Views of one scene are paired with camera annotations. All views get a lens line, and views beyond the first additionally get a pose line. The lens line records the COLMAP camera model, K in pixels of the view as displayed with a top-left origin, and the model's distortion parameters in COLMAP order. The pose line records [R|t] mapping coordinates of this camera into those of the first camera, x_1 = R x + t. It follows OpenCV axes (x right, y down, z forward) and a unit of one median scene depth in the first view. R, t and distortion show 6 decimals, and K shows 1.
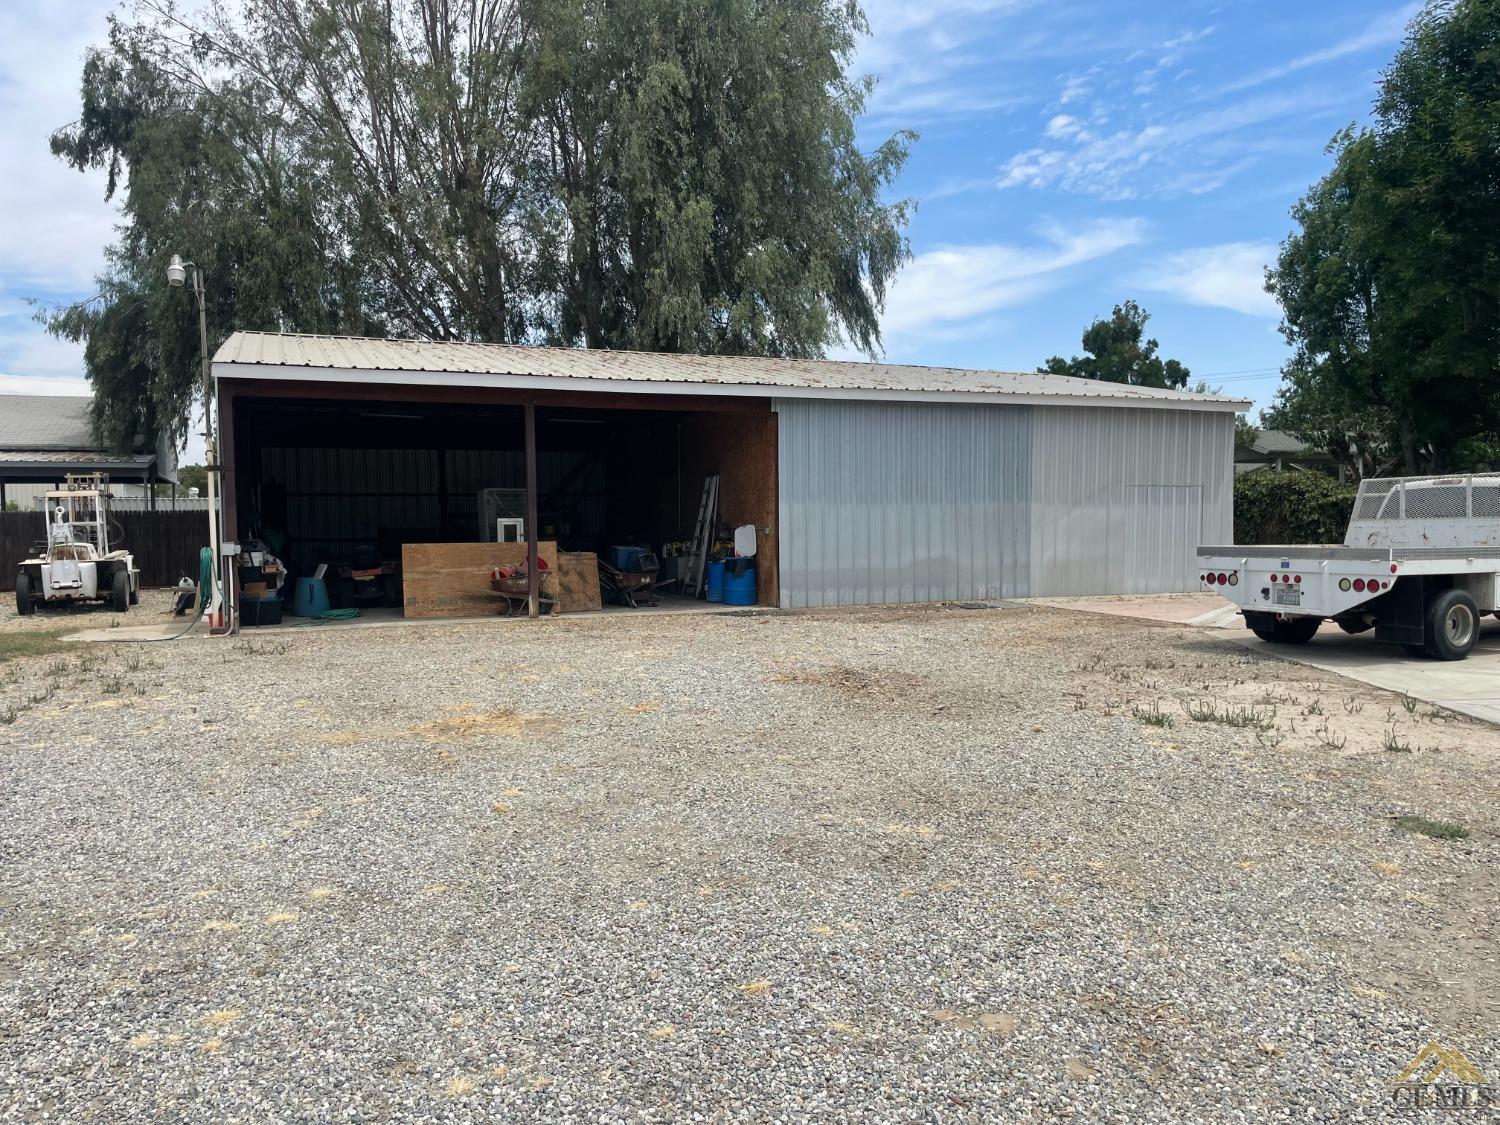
lens RADIAL K [[1159.6, 0, 750.2], [0, 1159.6, 566.3], [0, 0, 1]] dist [0.083695, -0.109674]
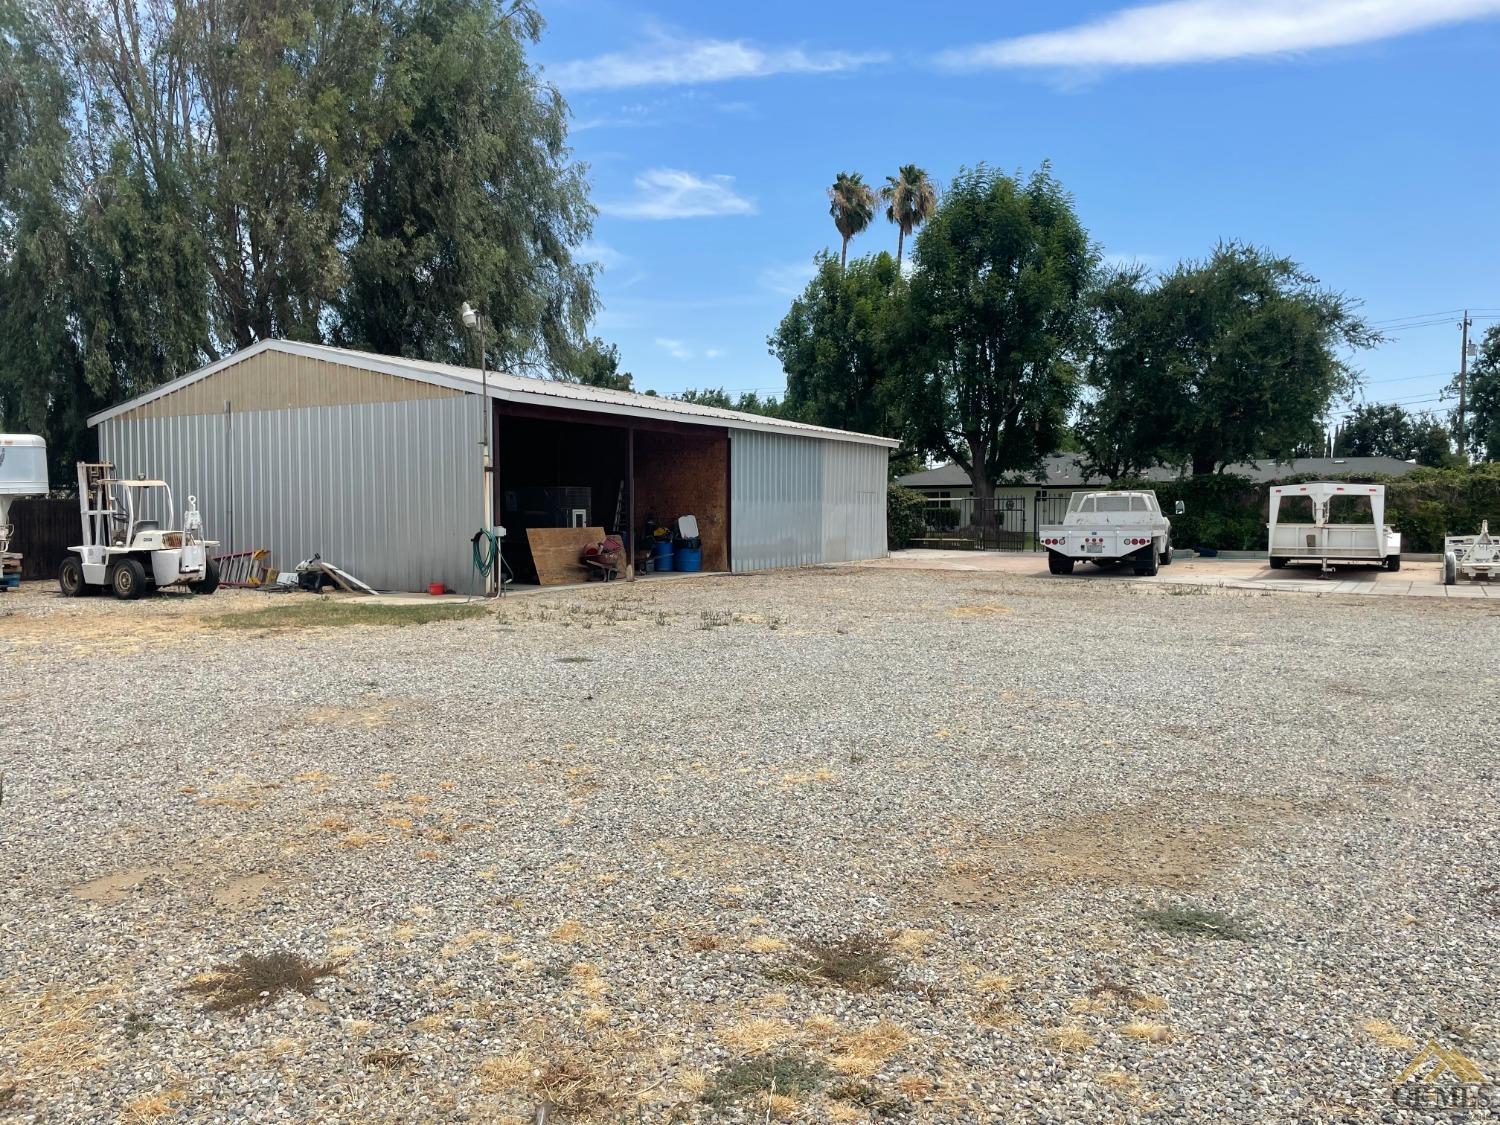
lens RADIAL K [[1159.6, 0, 745.4], [0, 1159.6, 561.9], [0, 0, 1]] dist [0.083695, -0.109674]
pose [[0.788329, -0.021775, 0.614869, -0.871736], [0.023289, 0.999713, 0.005545, 0.015669], [-0.614814, 0.009948, 0.788610, -0.163131]]
